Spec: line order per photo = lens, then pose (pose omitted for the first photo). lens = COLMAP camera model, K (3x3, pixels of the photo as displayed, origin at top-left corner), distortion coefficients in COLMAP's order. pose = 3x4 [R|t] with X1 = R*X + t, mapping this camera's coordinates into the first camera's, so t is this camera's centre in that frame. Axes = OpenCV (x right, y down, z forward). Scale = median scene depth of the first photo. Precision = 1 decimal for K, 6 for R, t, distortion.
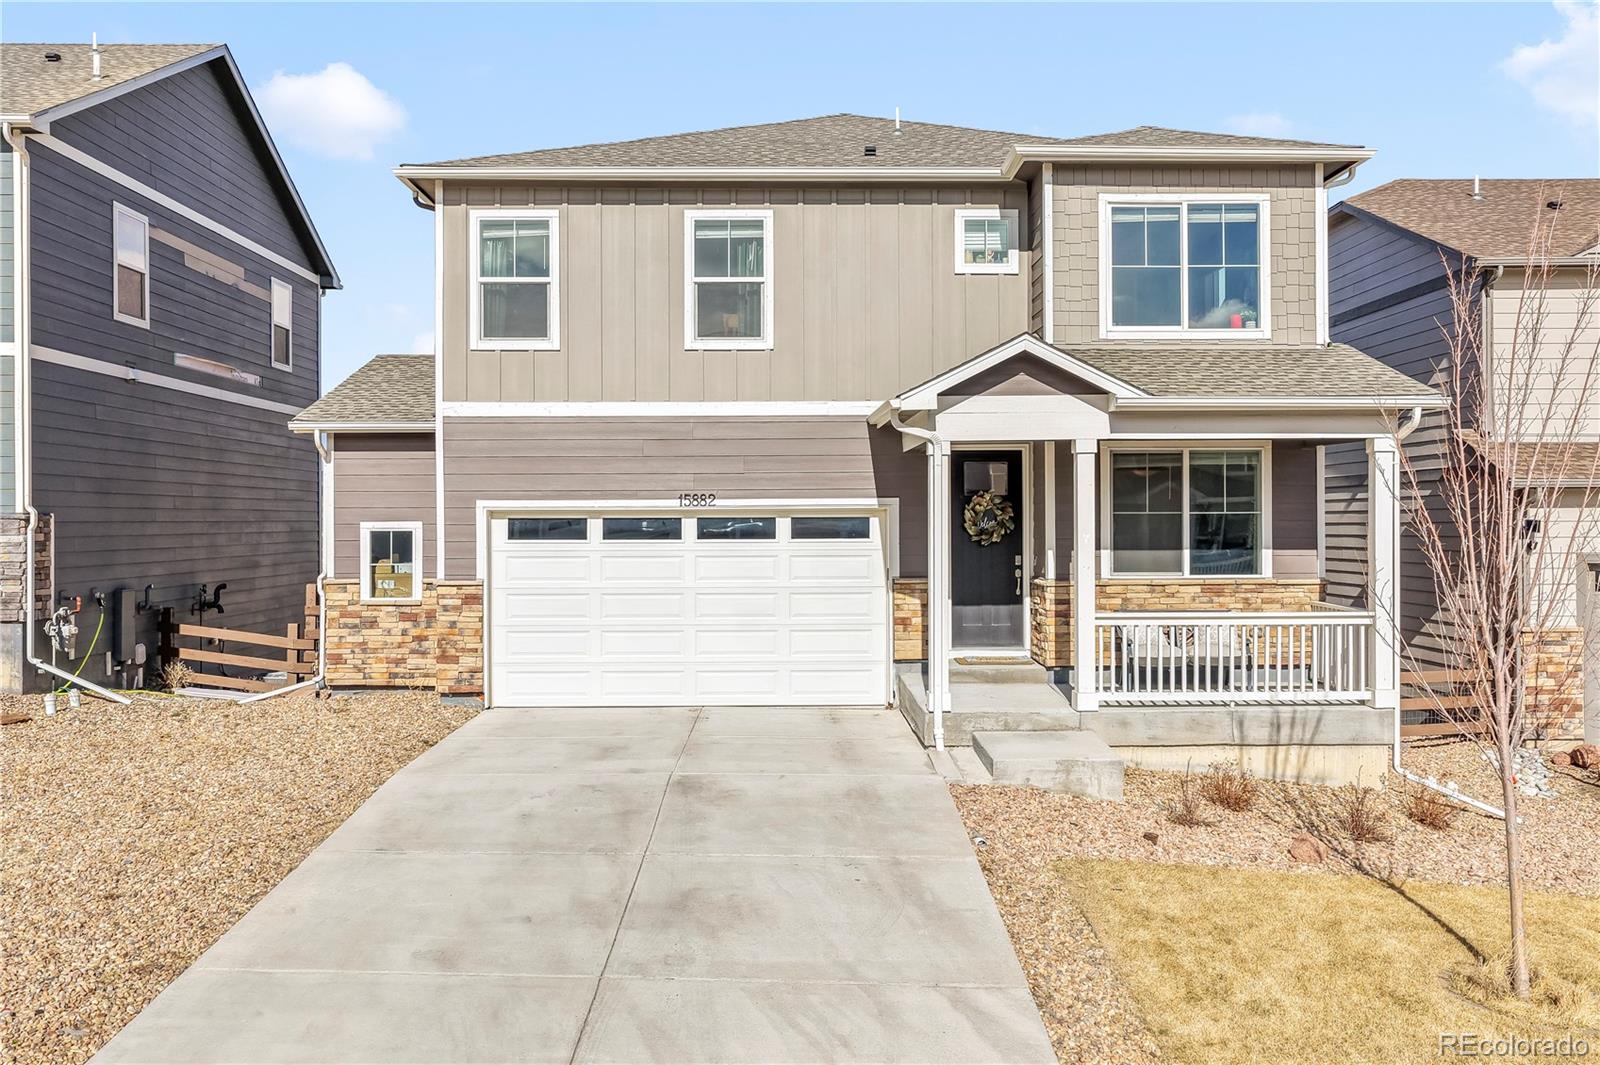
lens RADIAL K [[1343.3, 0, 800.0], [0, 1343.3, 532.5], [0, 0, 1]] dist [-0.001081, 0.005173]
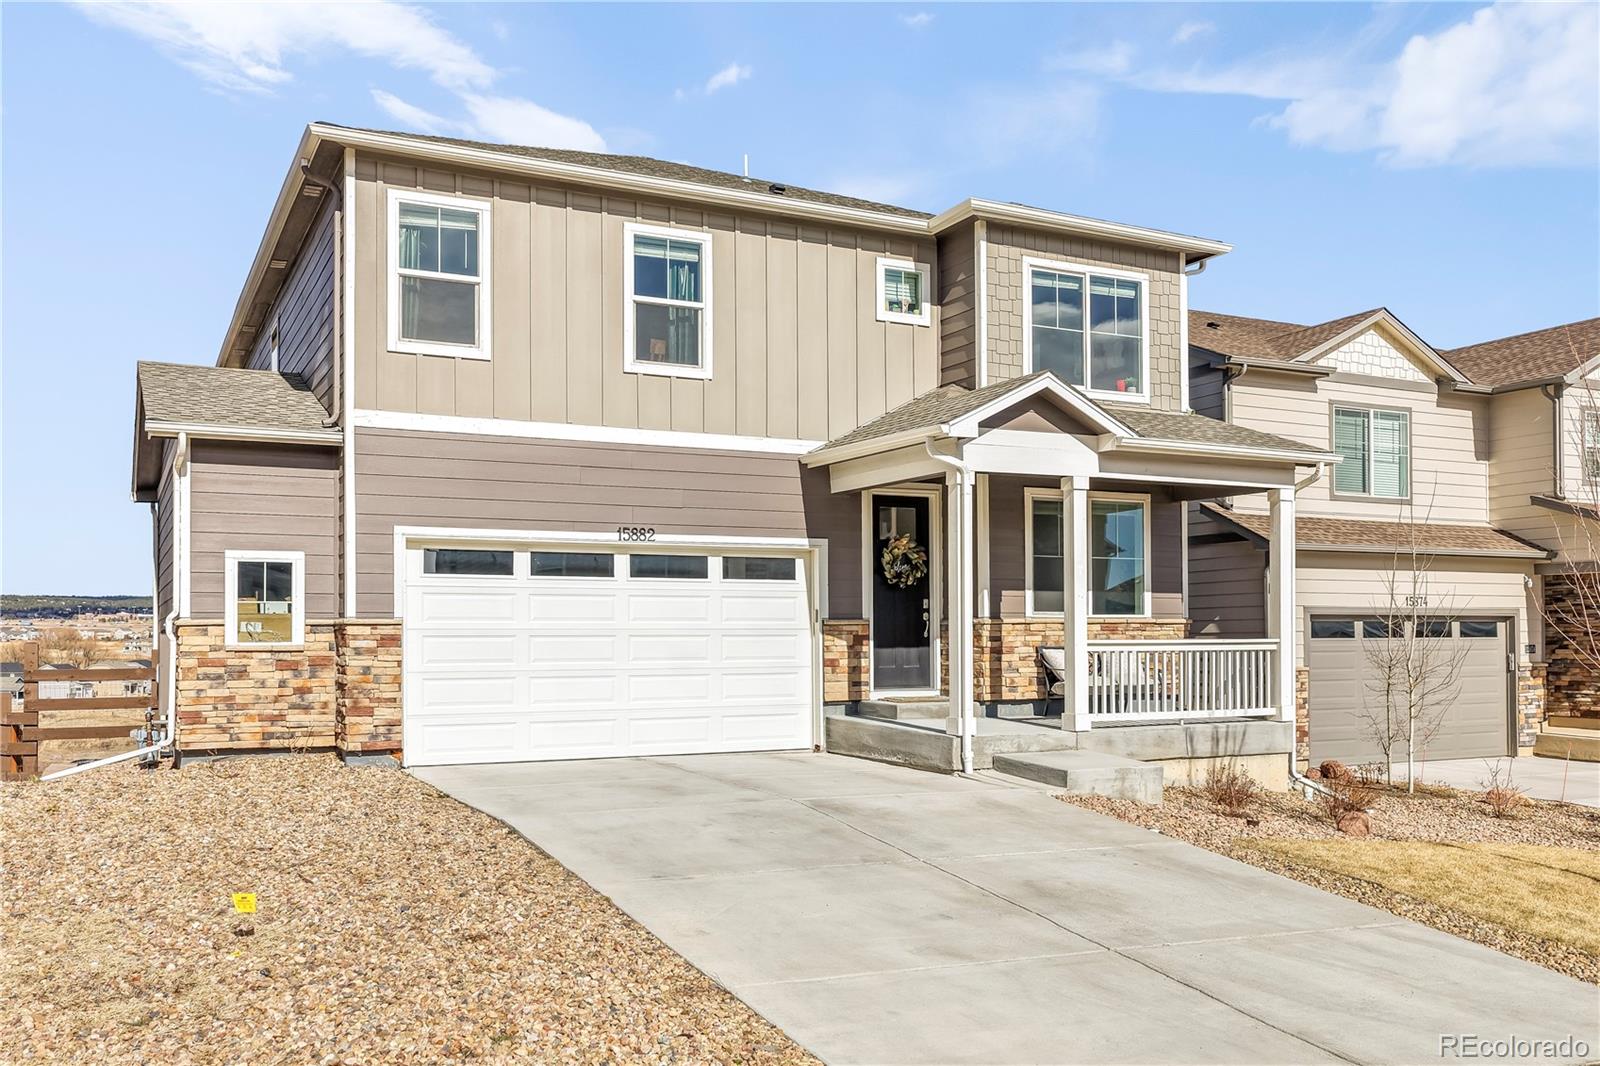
lens RADIAL K [[1352.8, 0, 798.5], [0, 1352.8, 630.3], [0, 0, 1]] dist [-0.002504, 0.000987]
pose [[0.902157, 0.002168, 0.431402, -0.380263], [0.004197, 0.999896, -0.013800, 0.055982], [-0.431388, 0.014261, 0.902054, 0.107069]]
